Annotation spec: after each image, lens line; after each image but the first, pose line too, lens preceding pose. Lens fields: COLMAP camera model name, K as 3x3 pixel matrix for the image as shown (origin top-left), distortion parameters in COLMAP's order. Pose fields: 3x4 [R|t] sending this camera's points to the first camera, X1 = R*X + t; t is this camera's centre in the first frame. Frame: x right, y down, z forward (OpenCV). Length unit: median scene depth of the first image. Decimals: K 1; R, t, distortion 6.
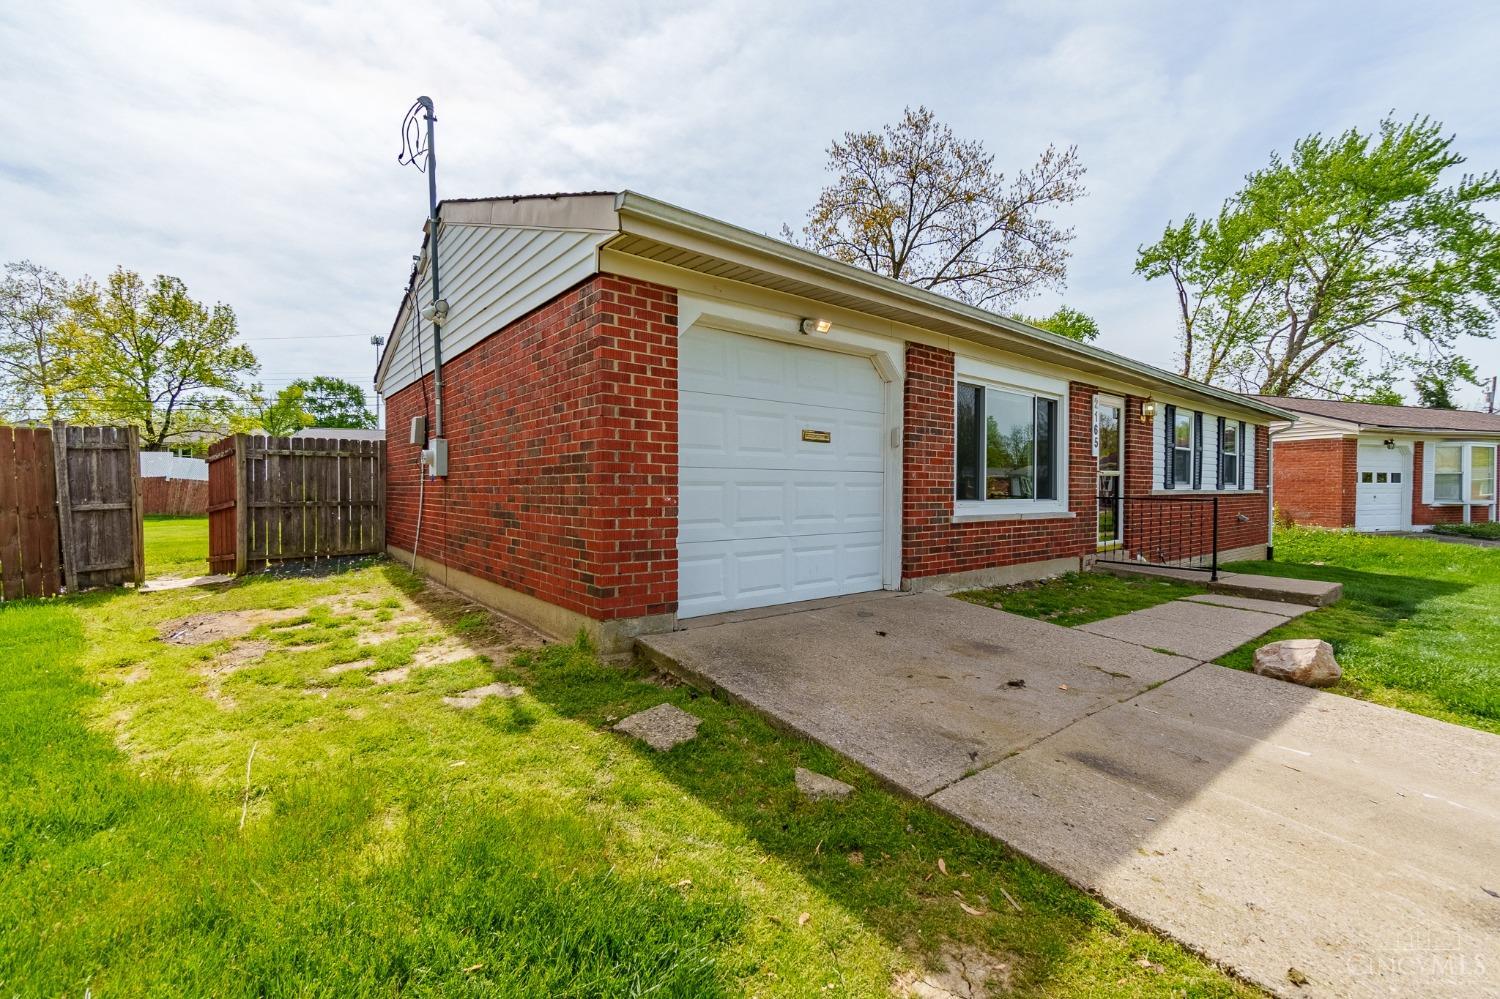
lens RADIAL K [[636.3, 0, 750.0], [0, 636.3, 499.5], [0, 0, 1]] dist [-0.000051, -0.000153]
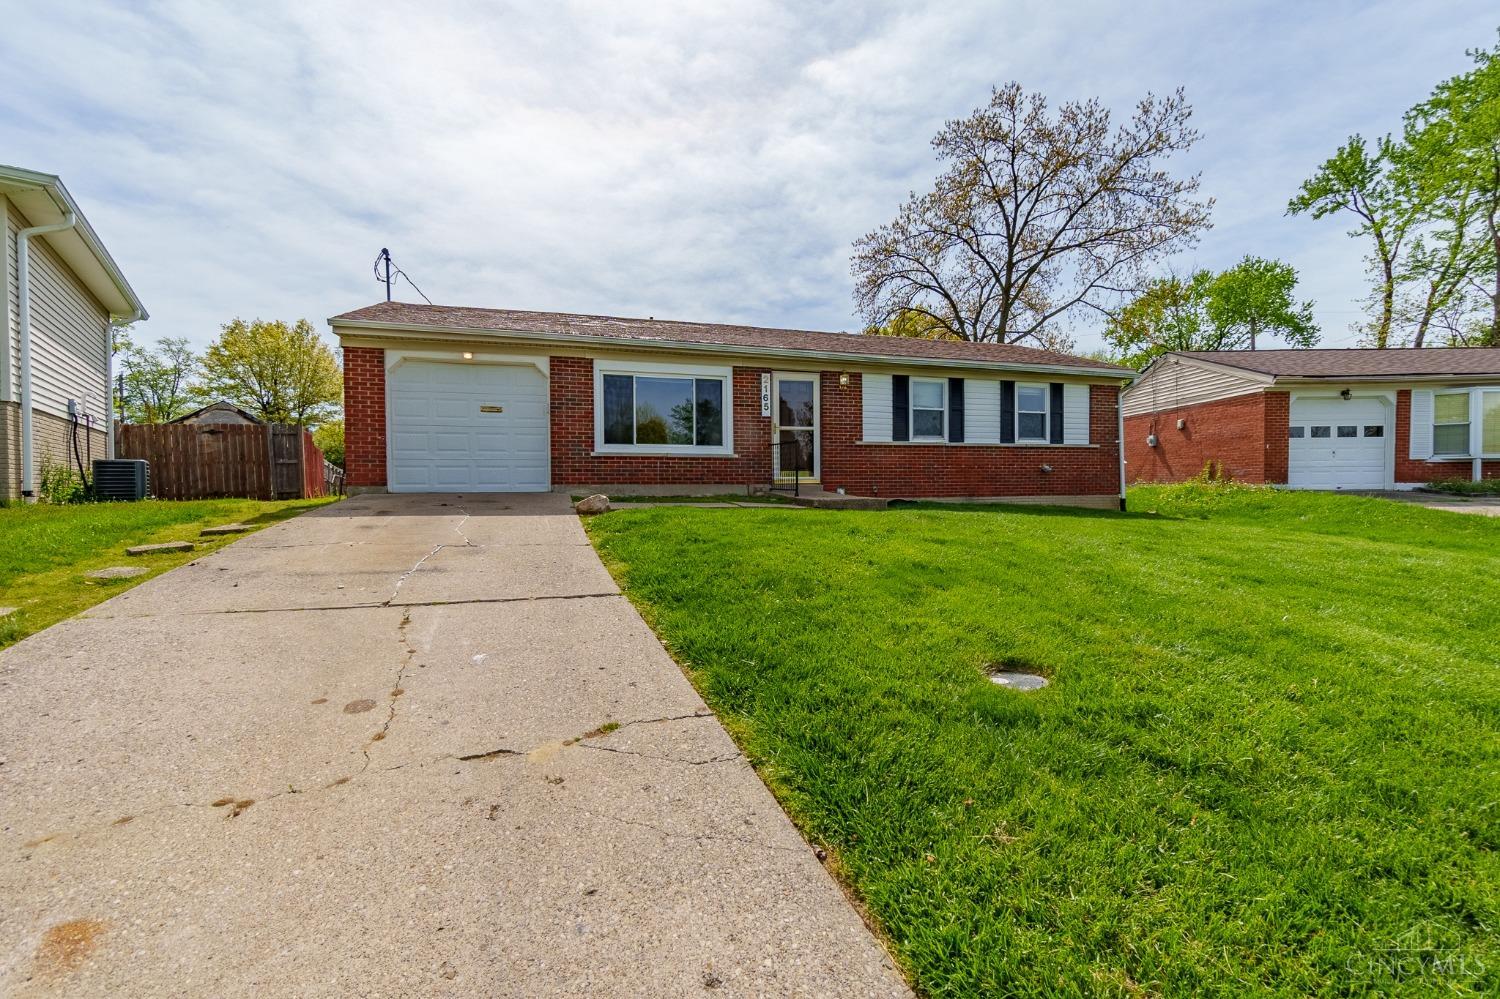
lens RADIAL K [[645.6, 0, 750.0], [0, 645.6, 499.5], [0, 0, 1]] dist [-0.000020, -0.000150]
pose [[0.932840, 0.000145, -0.360292, 0.646028], [0.002642, 0.999970, 0.007245, 0.068871], [0.360282, -0.007710, 0.932811, -0.239007]]
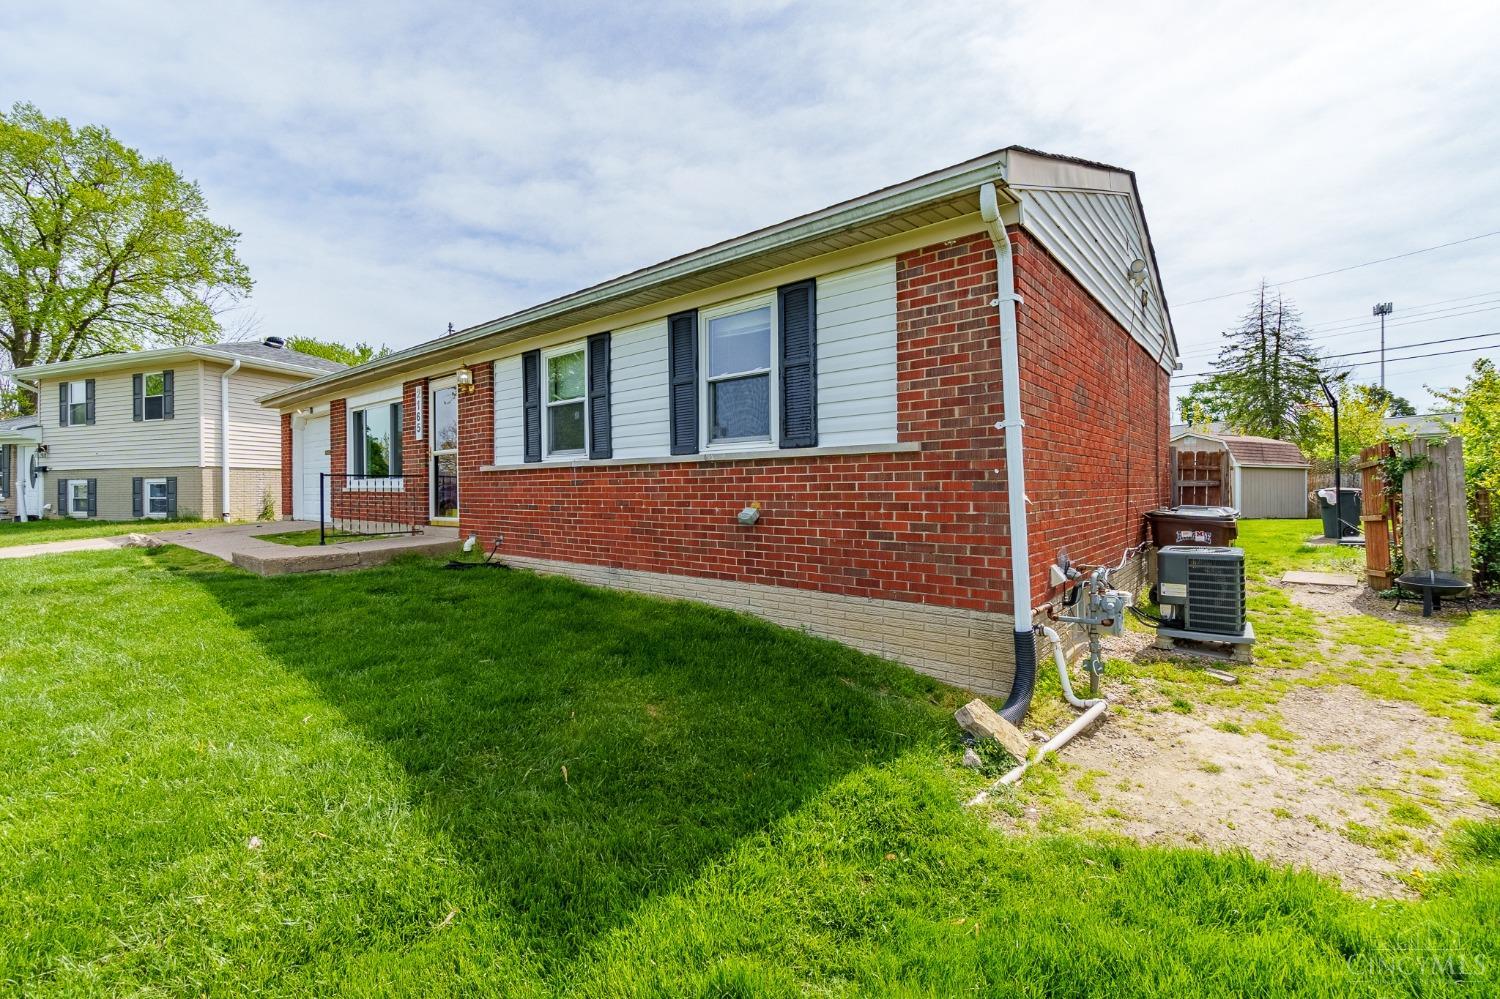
lens RADIAL K [[676.2, 0, 750.0], [0, 676.2, 499.5], [0, 0, 1]] dist [-0.002429, -0.000680]
pose [[0.160310, 0.017938, -0.986904, 1.145177], [-0.005674, 0.999835, 0.017251, 0.008783], [0.987050, 0.002835, 0.160385, 0.867360]]
